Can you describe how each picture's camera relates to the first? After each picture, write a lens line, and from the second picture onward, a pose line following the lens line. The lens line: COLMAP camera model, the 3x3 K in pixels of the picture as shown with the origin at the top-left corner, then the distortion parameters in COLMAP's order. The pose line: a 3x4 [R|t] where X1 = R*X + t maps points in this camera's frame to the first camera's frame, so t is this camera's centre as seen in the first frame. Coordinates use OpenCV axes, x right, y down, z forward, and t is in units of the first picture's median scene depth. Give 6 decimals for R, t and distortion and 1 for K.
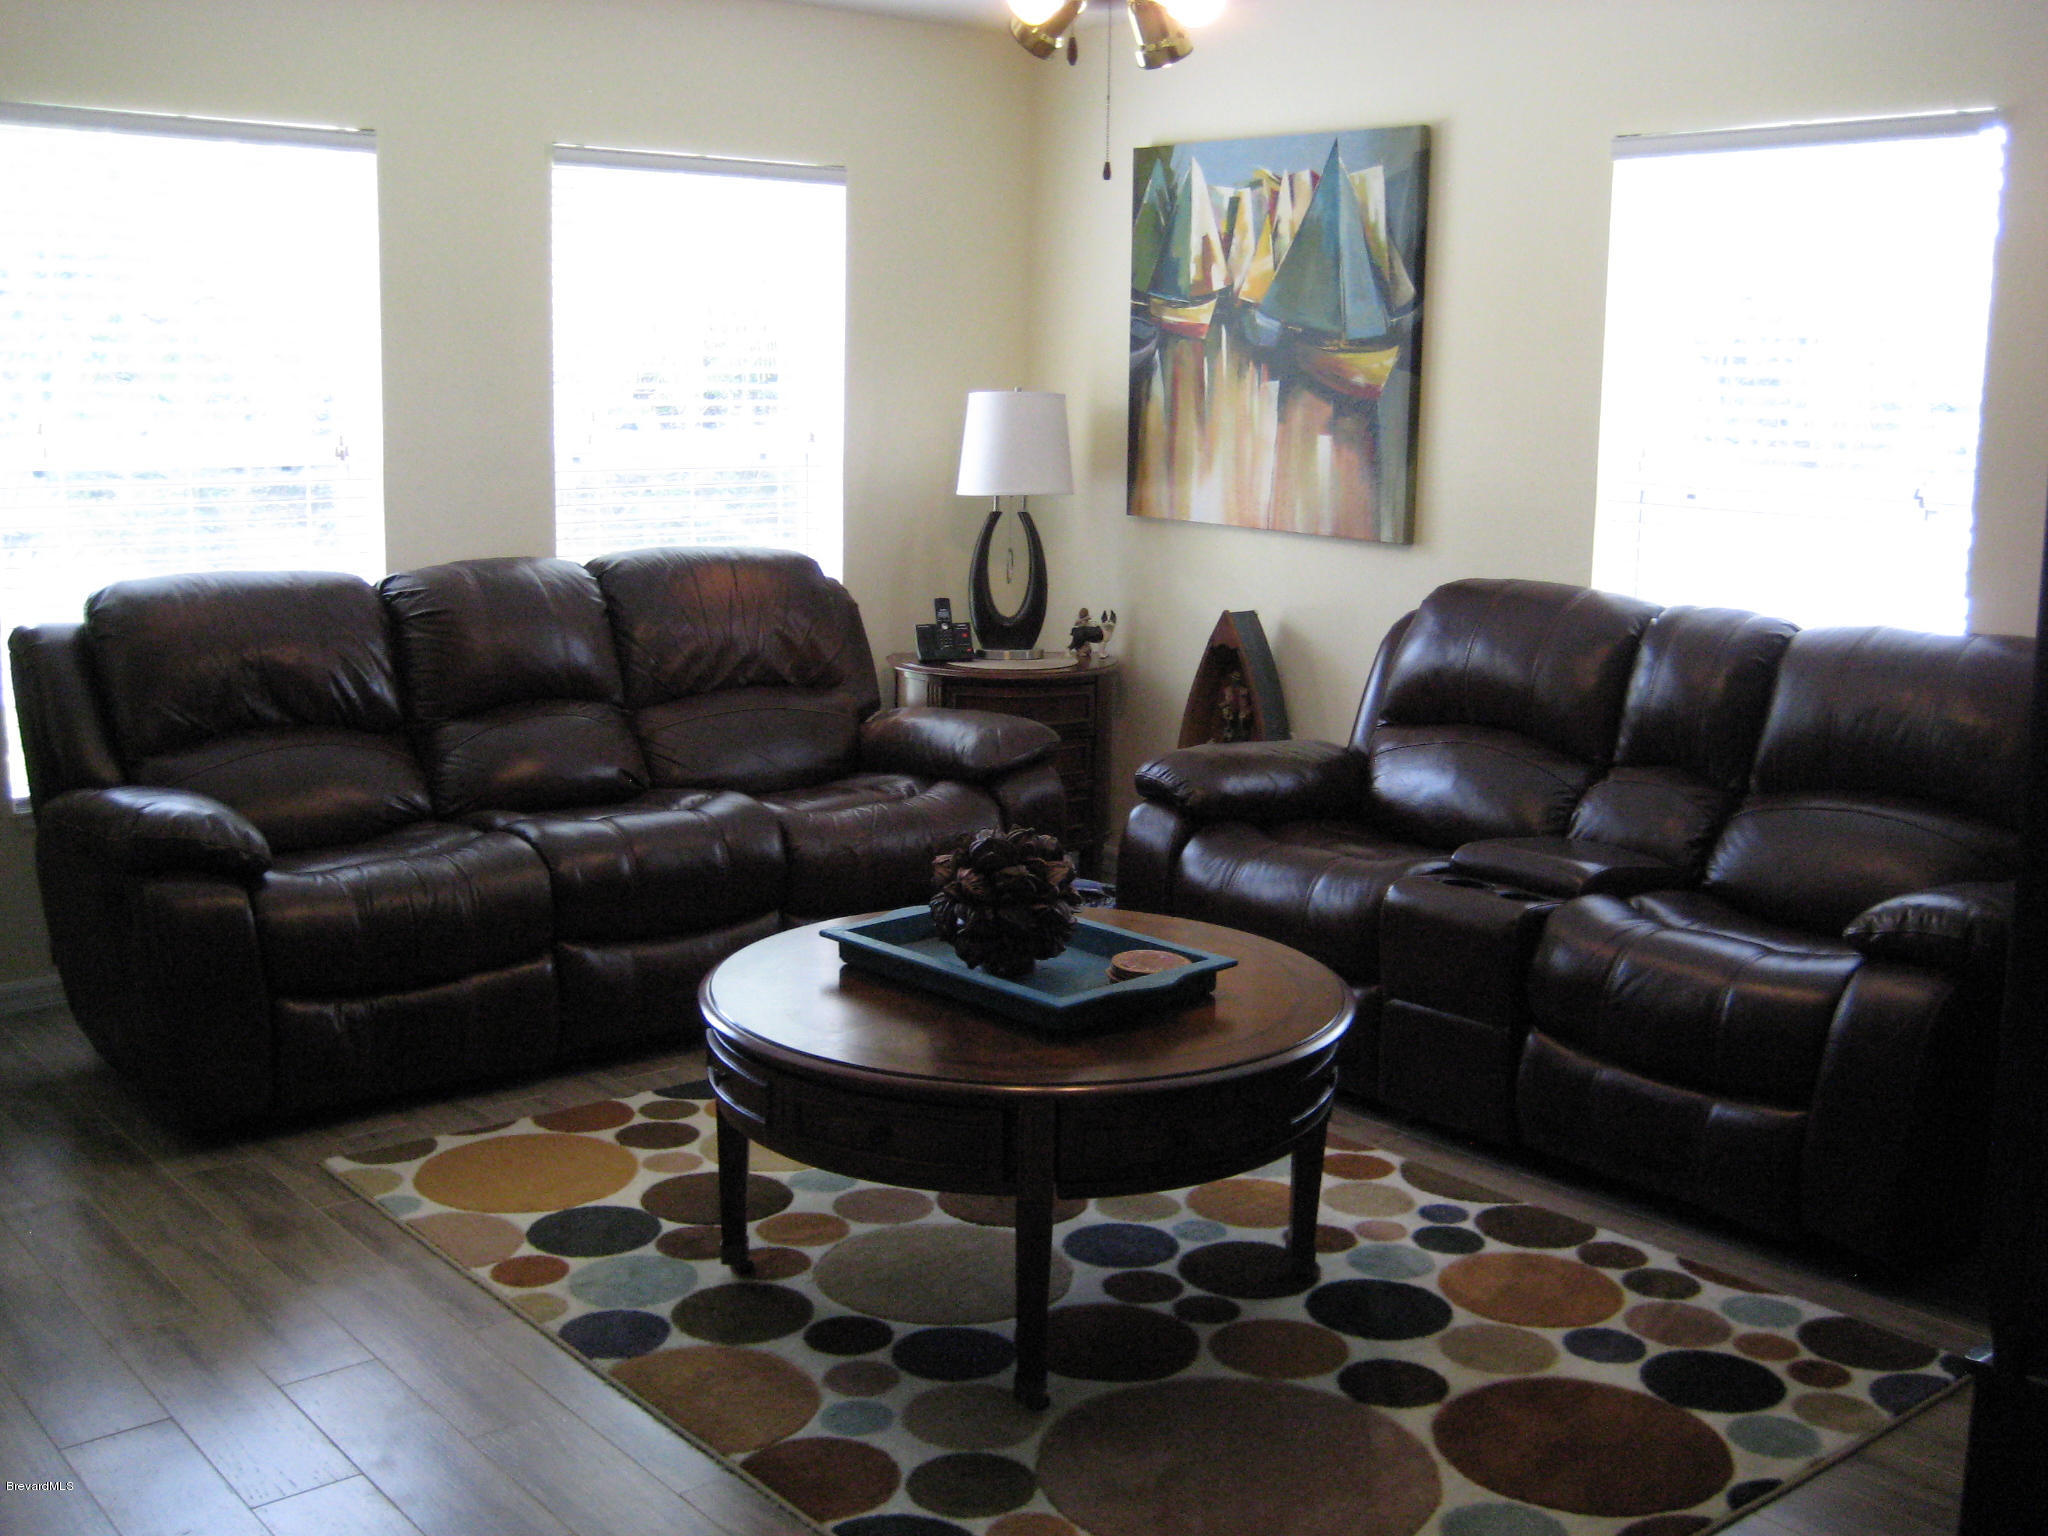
lens RADIAL K [[2137.2, 0, 1024.0], [0, 2137.2, 768.0], [0, 0, 1]] dist [-0.156981, 0.211849]
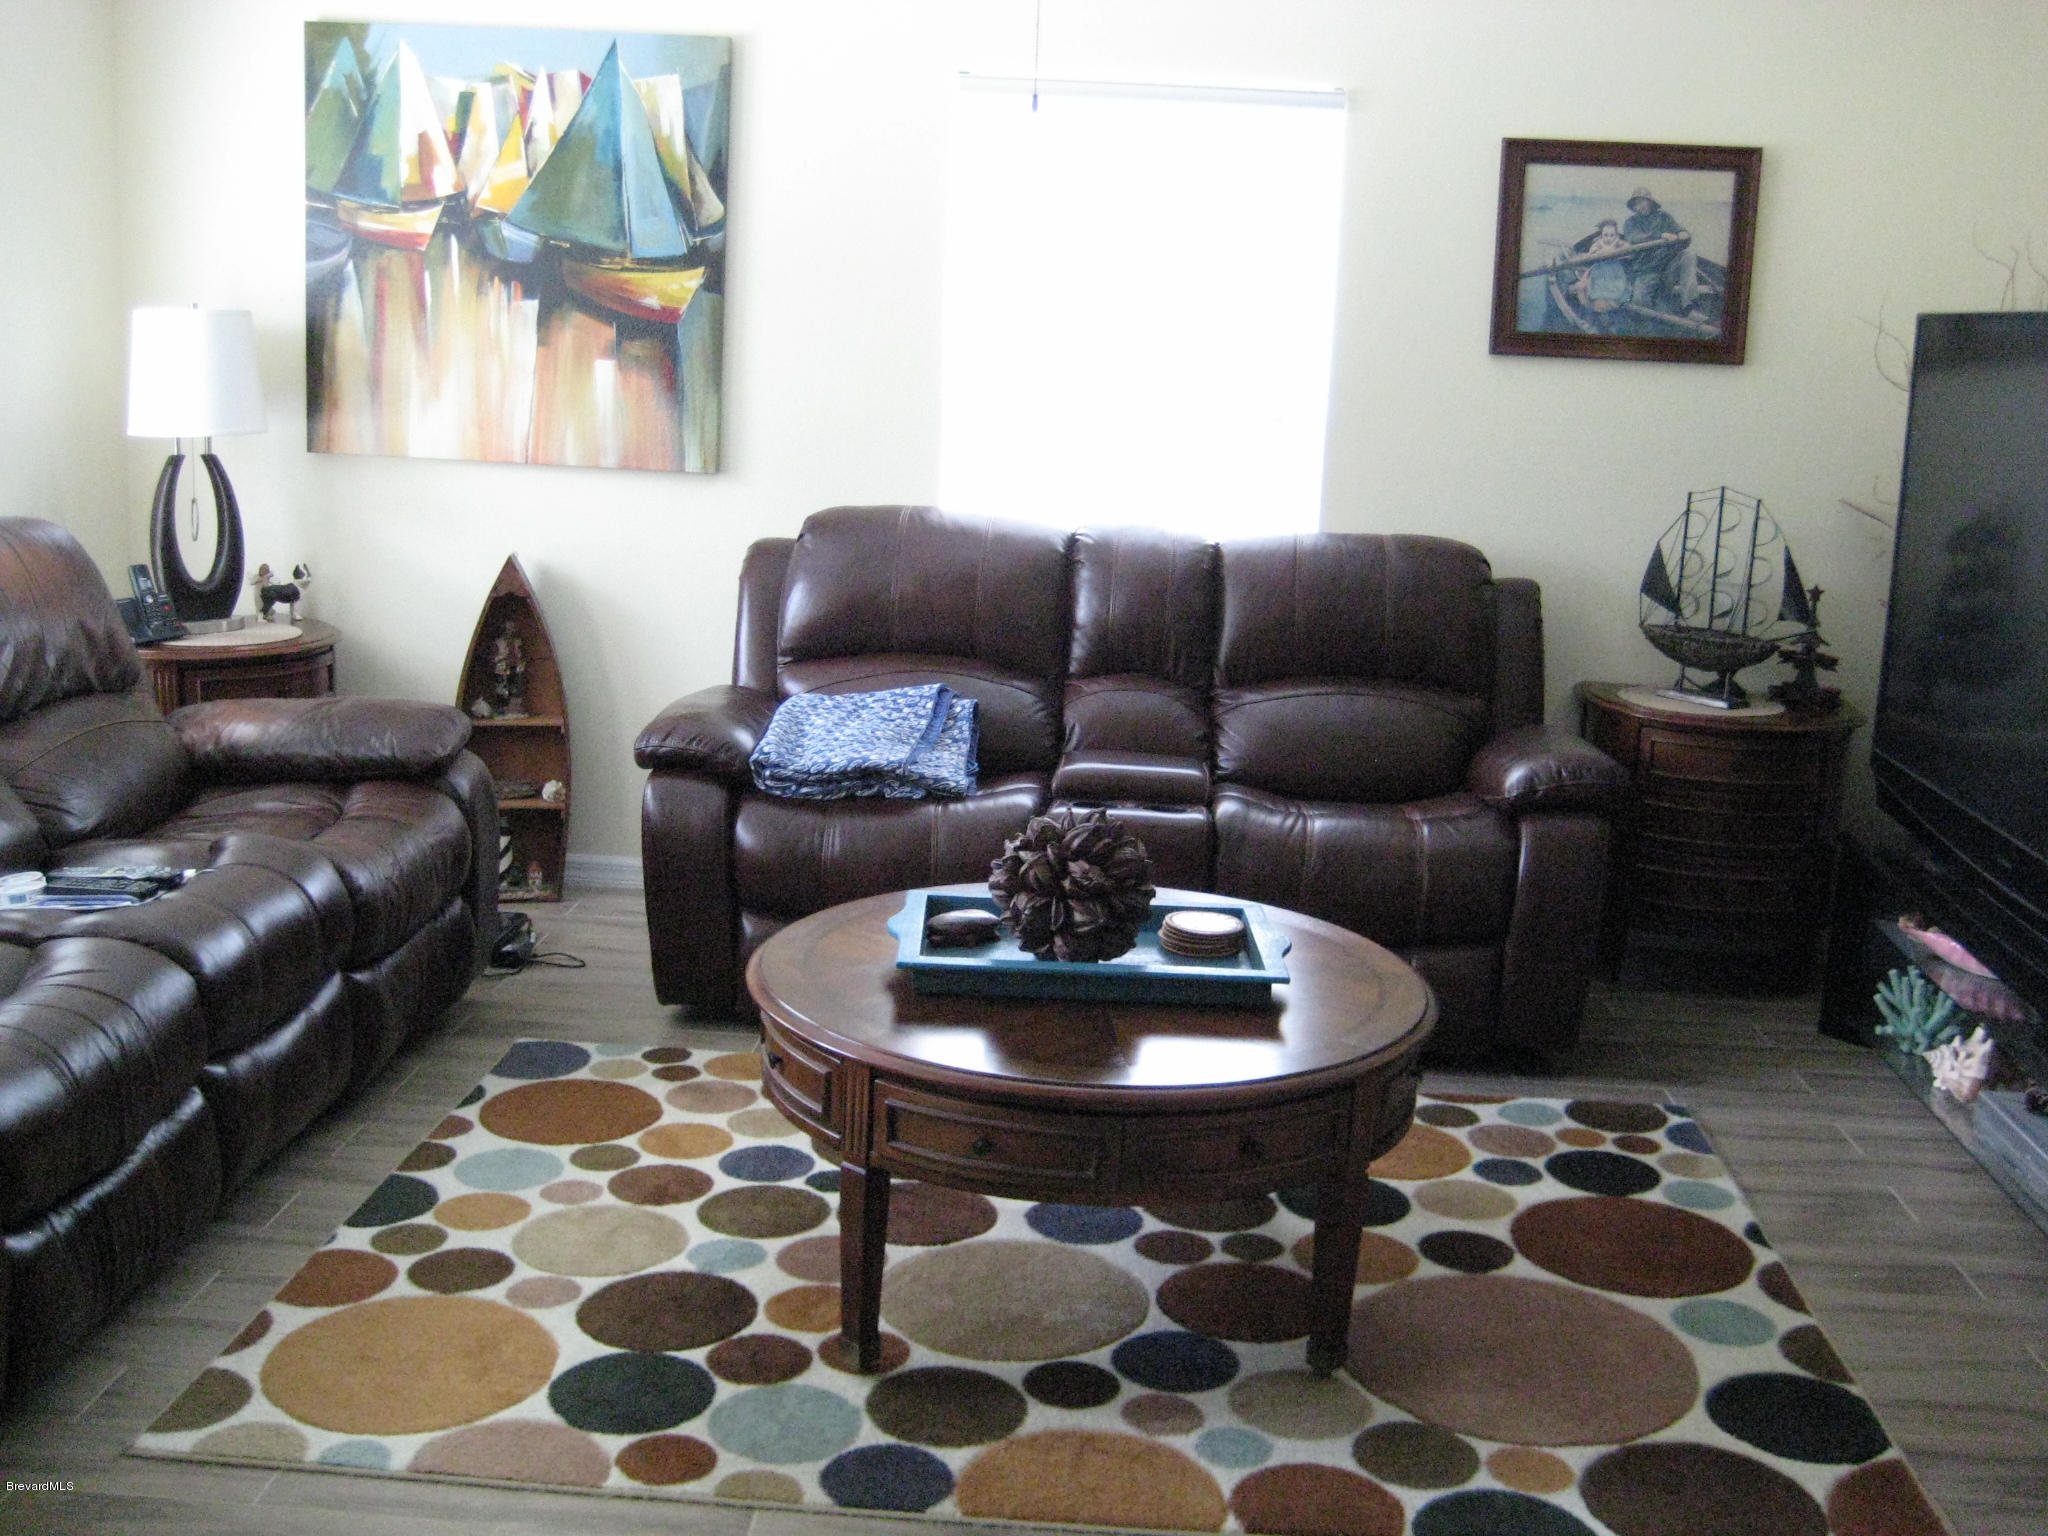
lens RADIAL K [[2137.2, 0, 1024.0], [0, 2137.2, 768.0], [0, 0, 1]] dist [-0.156981, 0.211849]
pose [[0.684277, -0.136510, 0.716331, -0.428497], [0.097578, 0.990628, 0.095570, -0.050833], [-0.722664, 0.004502, 0.691185, 0.229379]]
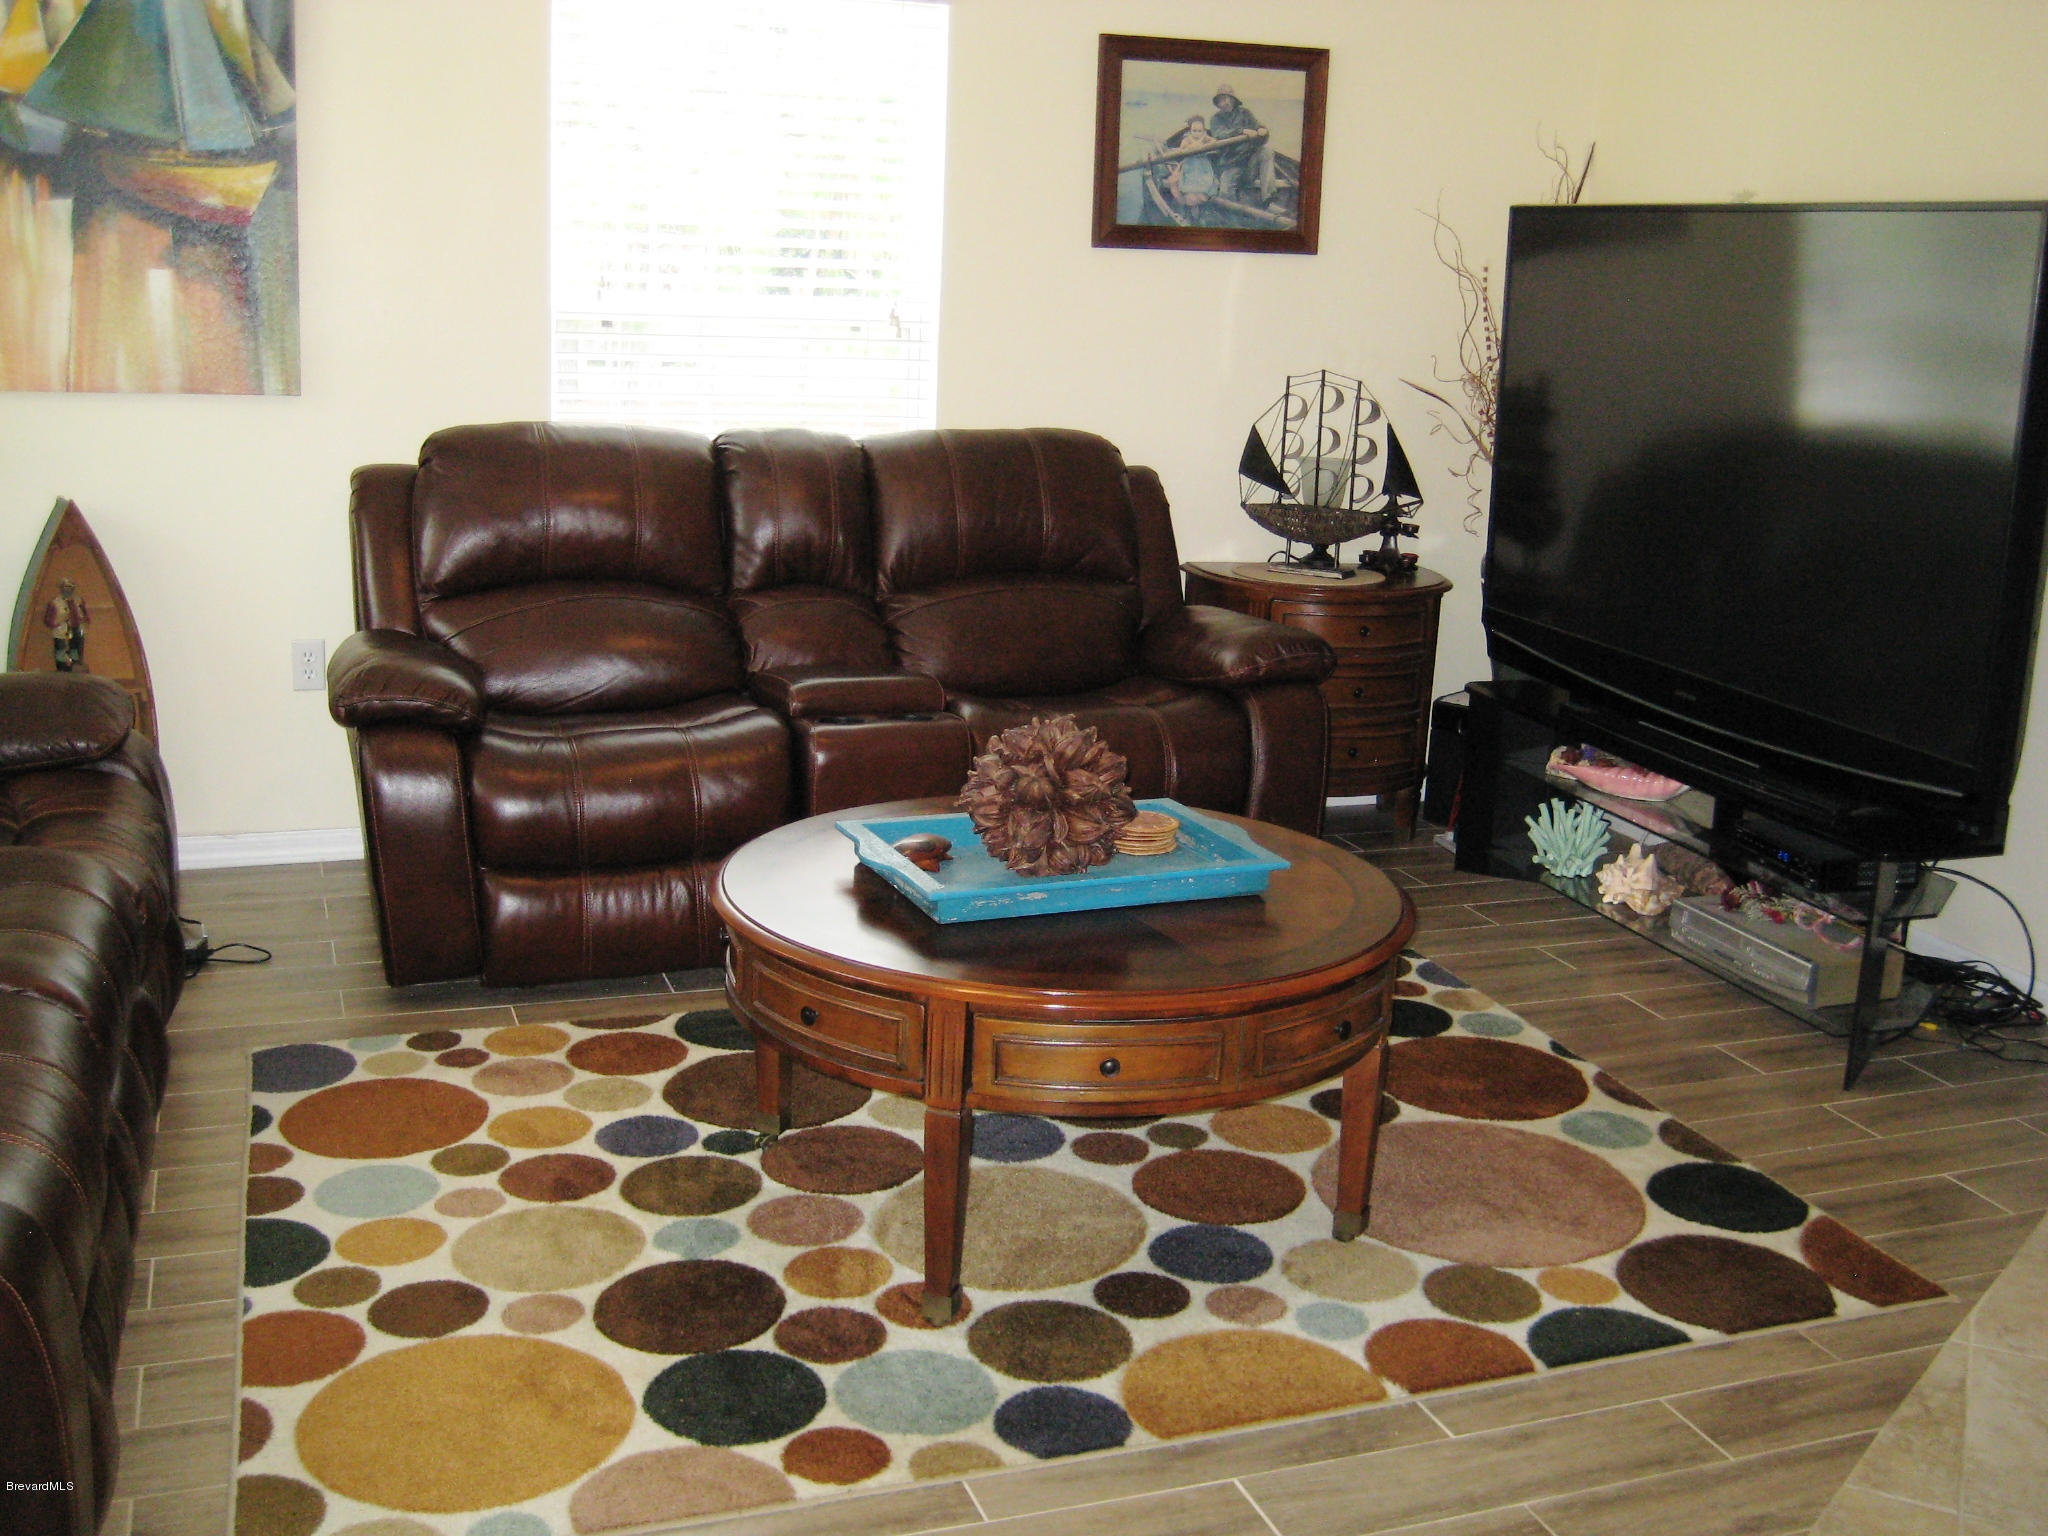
lens RADIAL K [[2137.2, 0, 1024.0], [0, 2137.2, 768.0], [0, 0, 1]] dist [-0.156981, 0.211849]
pose [[0.334830, -0.221104, 0.915971, -0.527659], [0.135179, 0.973297, 0.185527, -0.075490], [-0.932532, 0.061700, 0.355777, 0.426181]]
